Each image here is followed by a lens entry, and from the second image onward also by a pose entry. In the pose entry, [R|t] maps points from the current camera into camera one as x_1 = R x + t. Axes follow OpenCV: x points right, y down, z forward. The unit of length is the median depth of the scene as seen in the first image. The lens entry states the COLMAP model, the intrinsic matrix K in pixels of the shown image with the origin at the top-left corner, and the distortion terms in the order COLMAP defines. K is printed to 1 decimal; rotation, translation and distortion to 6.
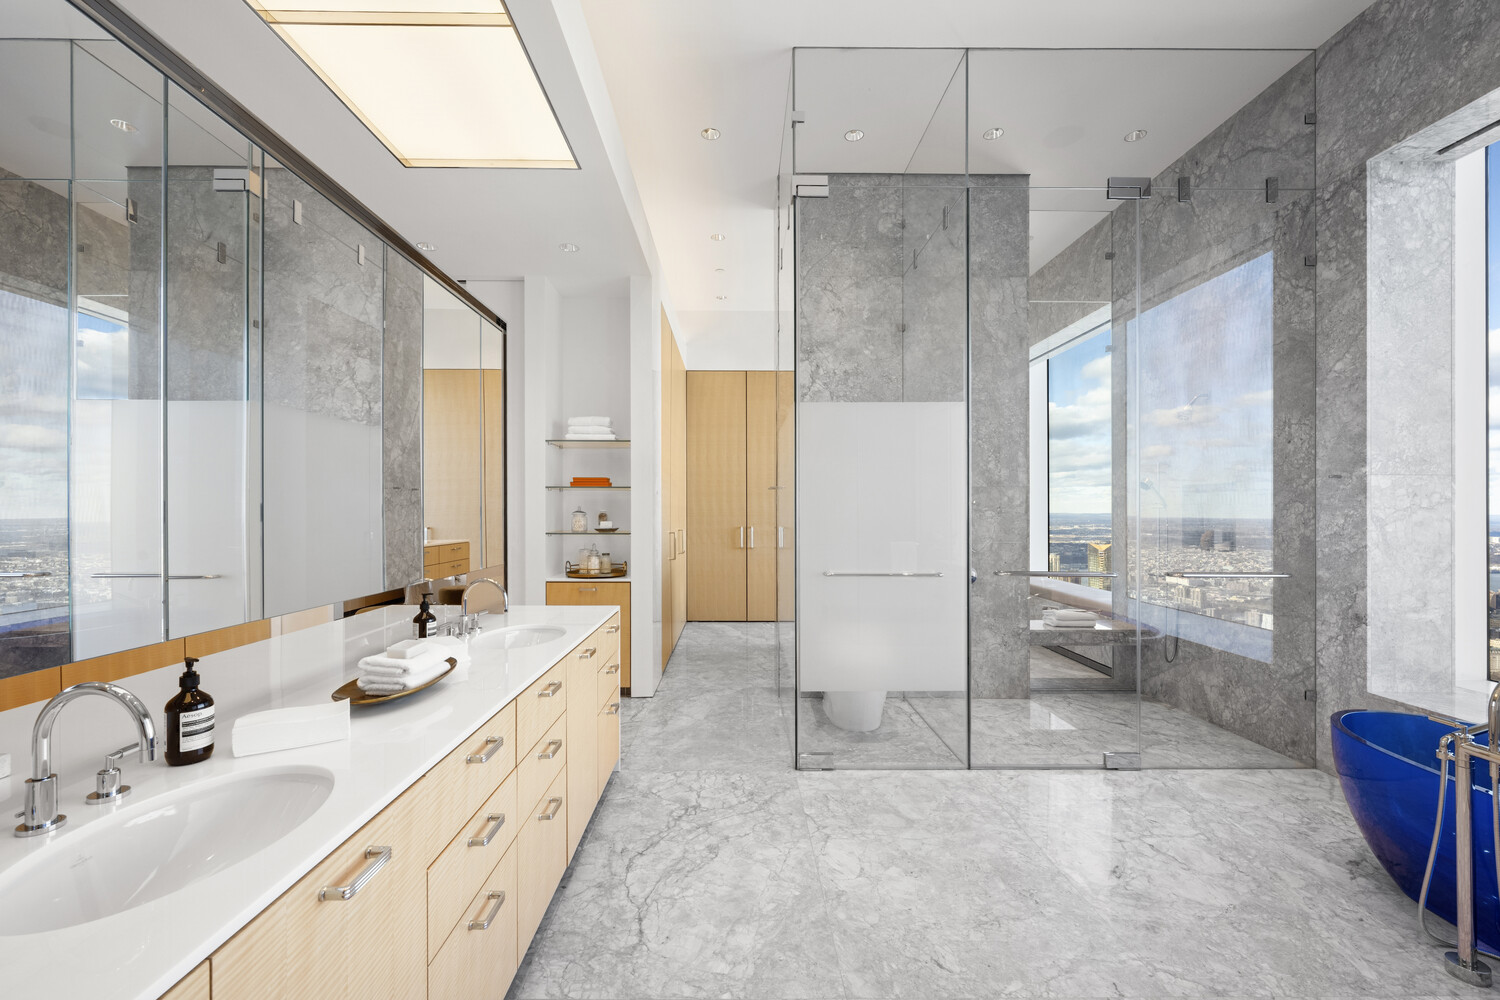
lens RADIAL K [[613.4, 0, 747.7], [0, 613.4, 506.7], [0, 0, 1]] dist [-0.000231, -0.000038]
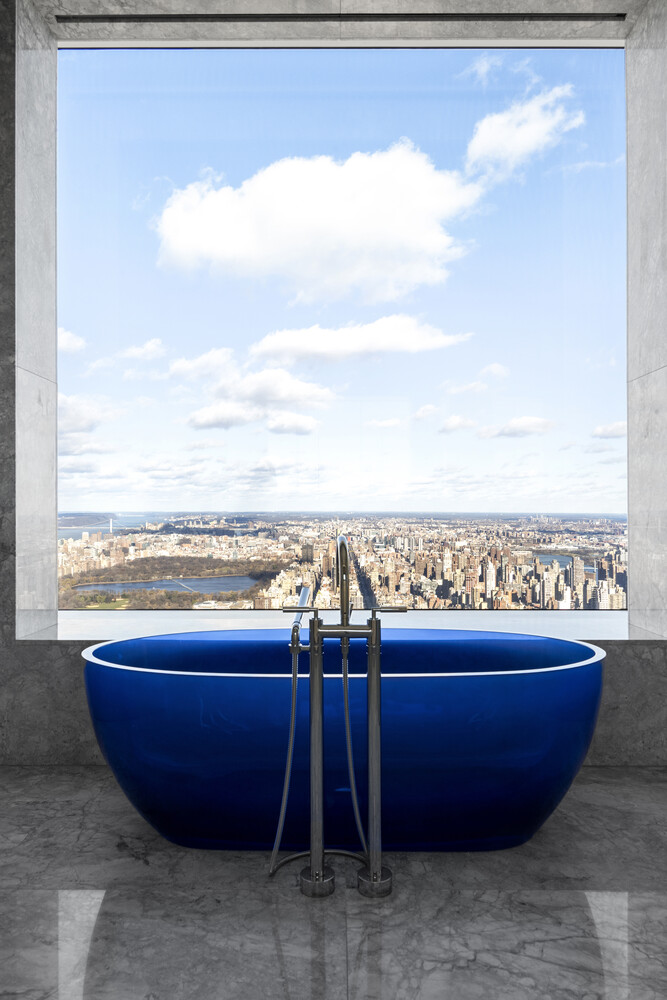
lens RADIAL K [[751.8, 0, 333.3], [0, 751.8, 498.9], [0, 0, 1]] dist [-0.004665, -0.001623]
pose [[0.025117, 0.003883, 0.999677, 0.052422], [-0.004921, 0.999981, -0.003761, 0.121813], [-0.999672, -0.004825, 0.025136, 0.565433]]
